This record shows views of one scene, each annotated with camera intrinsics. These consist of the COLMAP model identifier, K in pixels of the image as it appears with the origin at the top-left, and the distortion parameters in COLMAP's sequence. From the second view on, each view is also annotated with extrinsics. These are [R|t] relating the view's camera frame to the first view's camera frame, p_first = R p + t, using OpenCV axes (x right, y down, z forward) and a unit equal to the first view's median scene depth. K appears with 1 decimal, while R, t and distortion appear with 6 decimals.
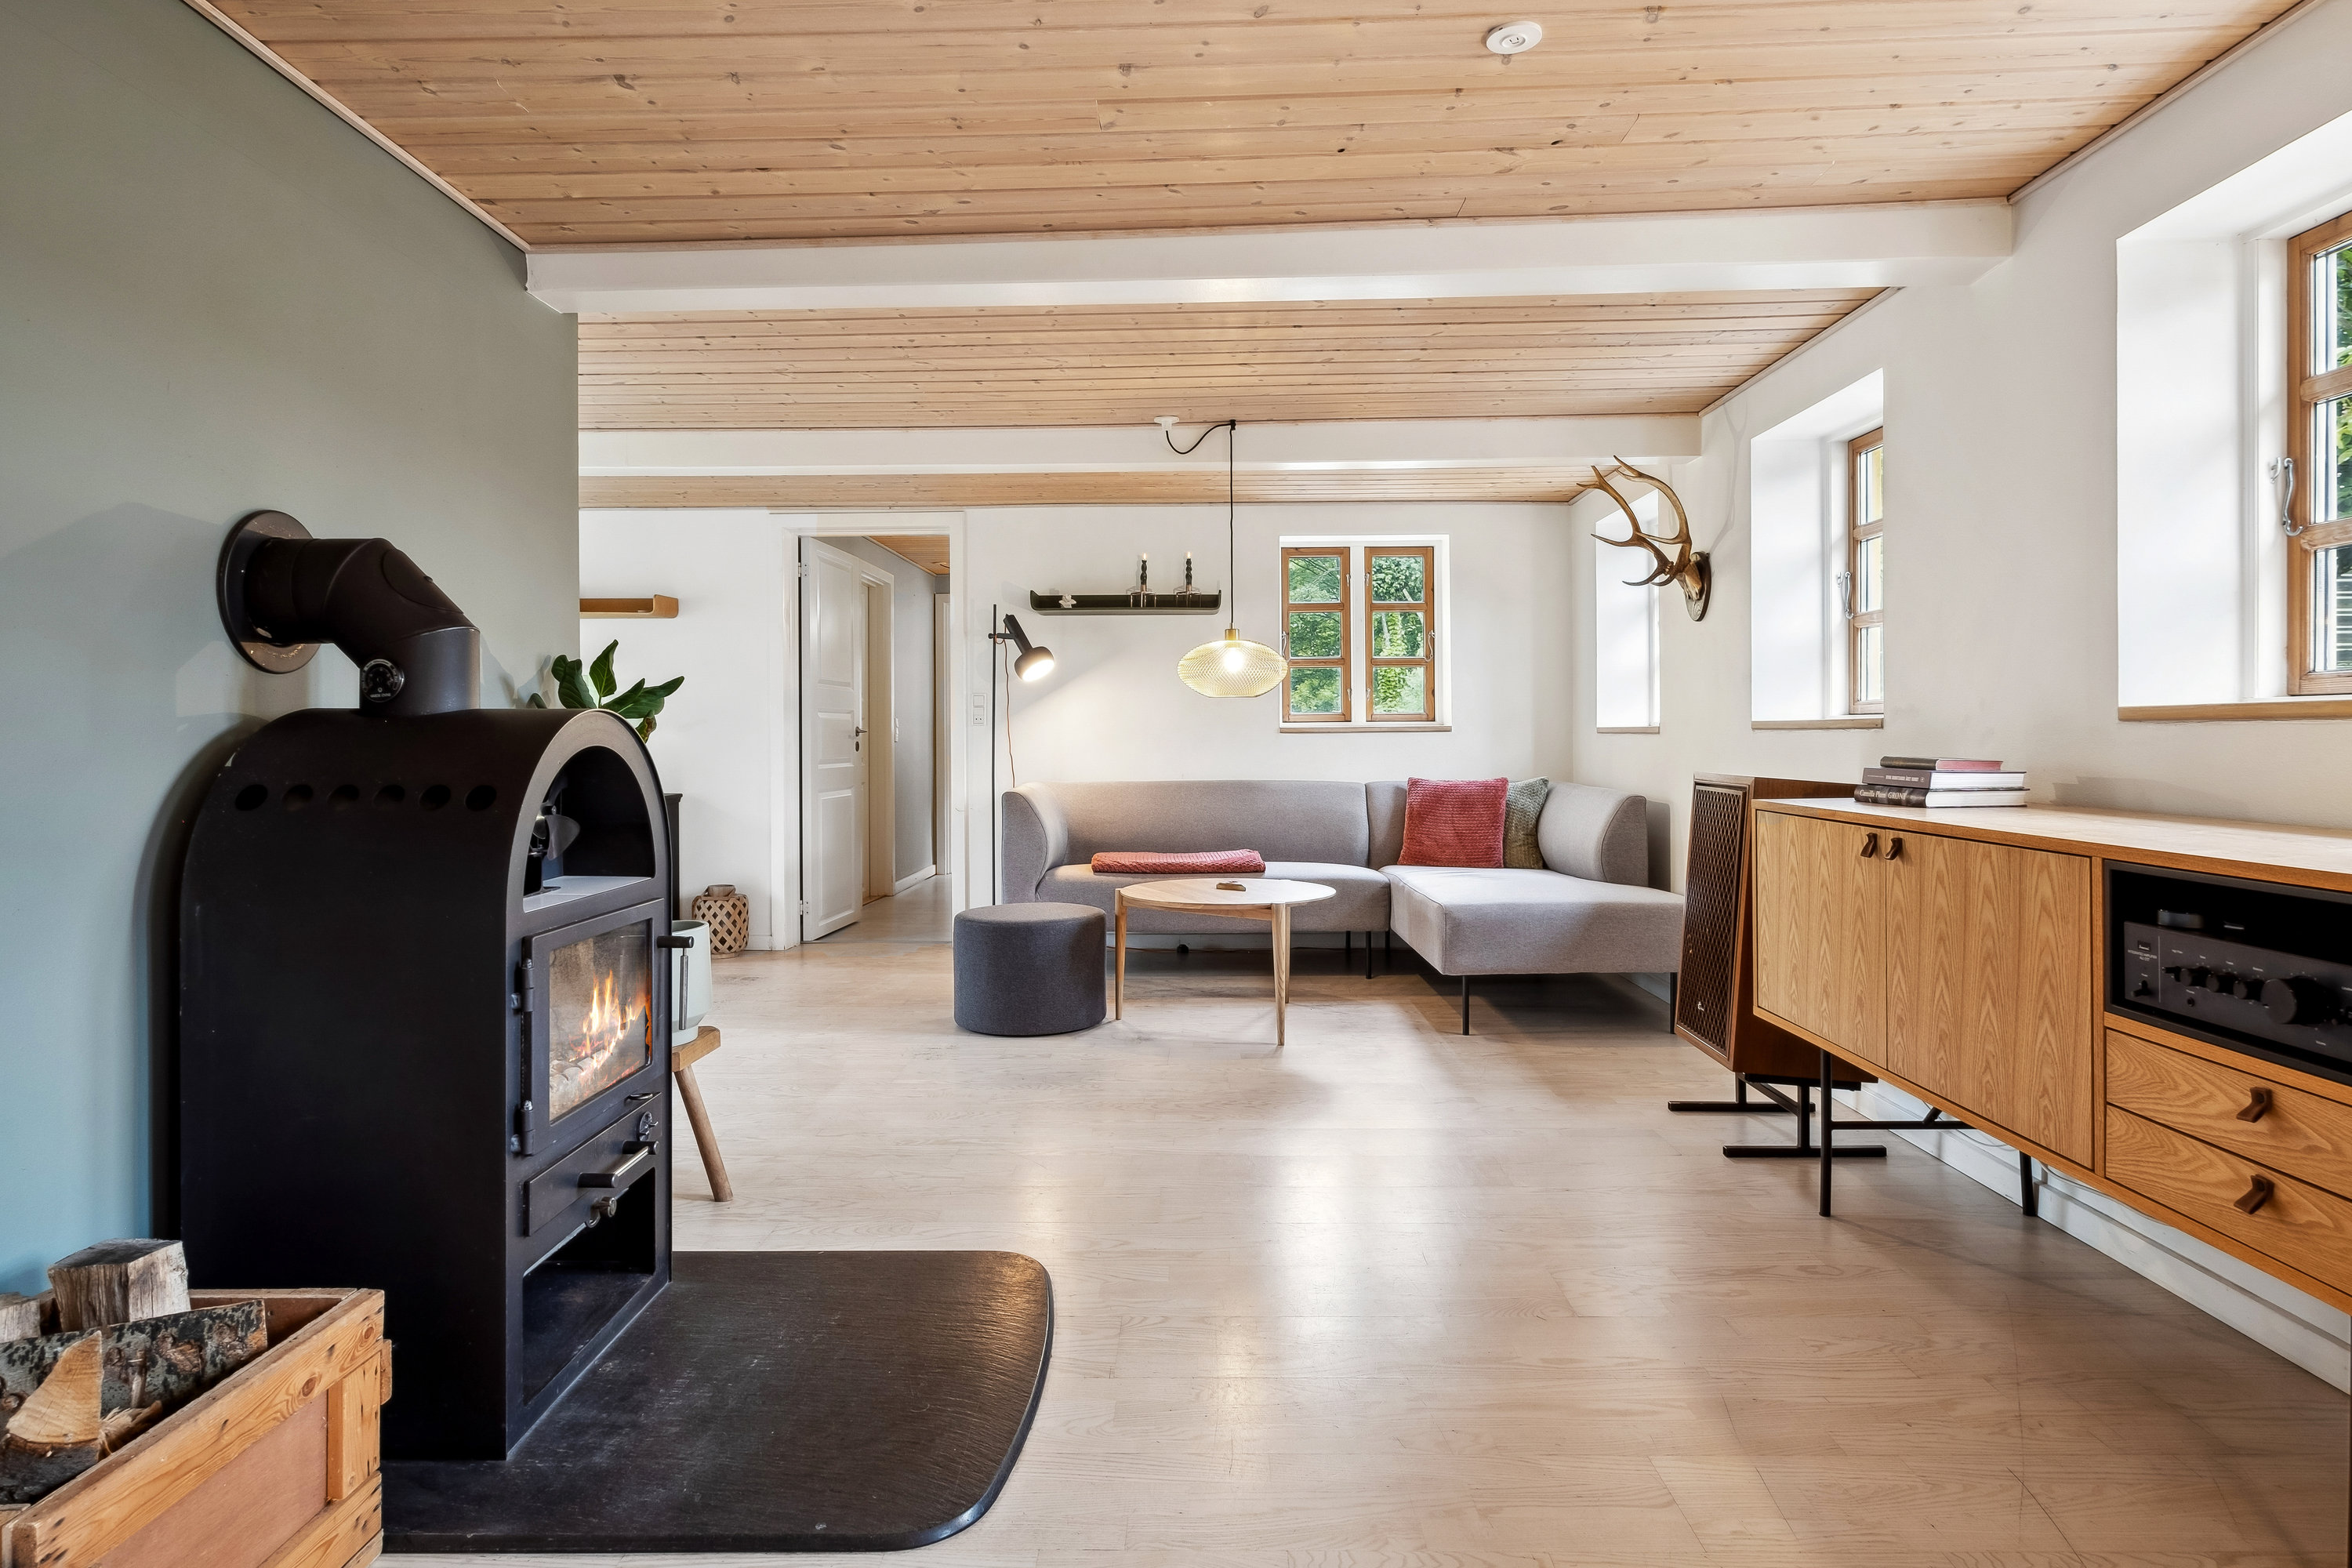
lens RADIAL K [[1305.4, 0, 1171.7], [0, 1305.4, 754.8], [0, 0, 1]] dist [0.000862, -0.000309]
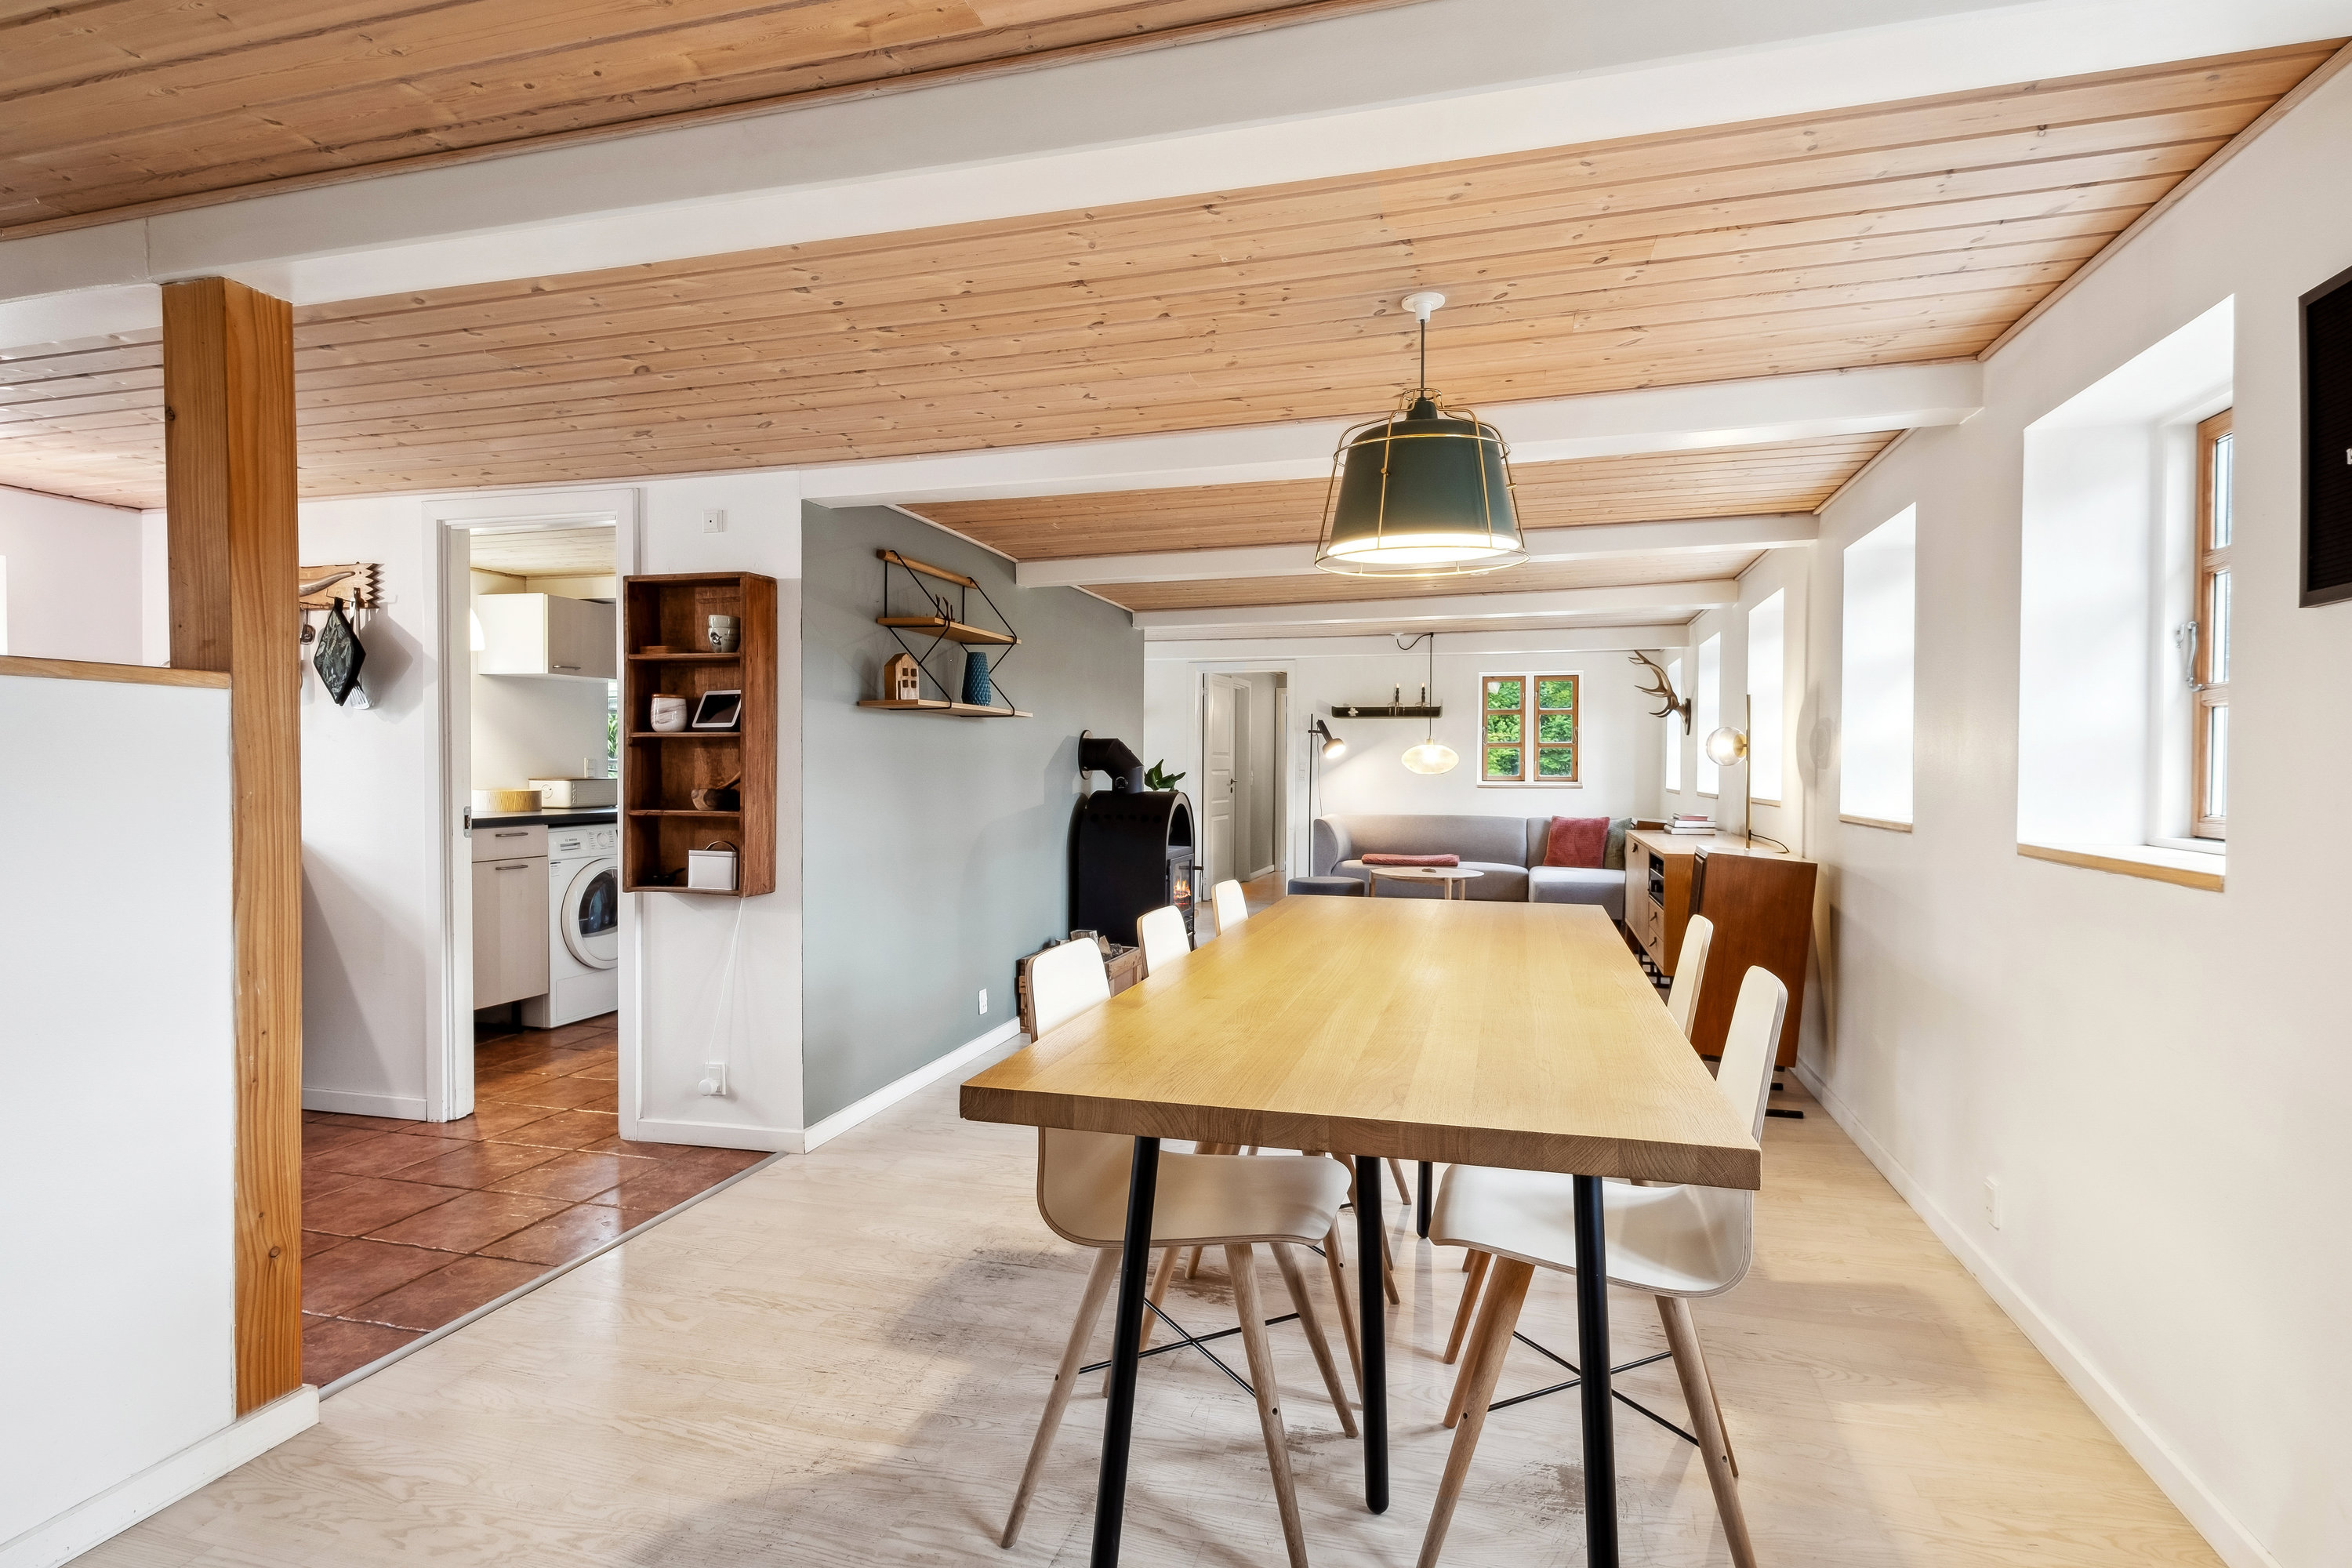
lens RADIAL K [[1214.1, 0, 1163.5], [0, 1214.1, 774.7], [0, 0, 1]] dist [-0.000586, -0.000420]
pose [[0.965544, 0.010826, -0.260015, 0.102173], [-0.012433, 0.999912, -0.004535, -0.022012], [0.259944, 0.007612, 0.965594, -0.661017]]
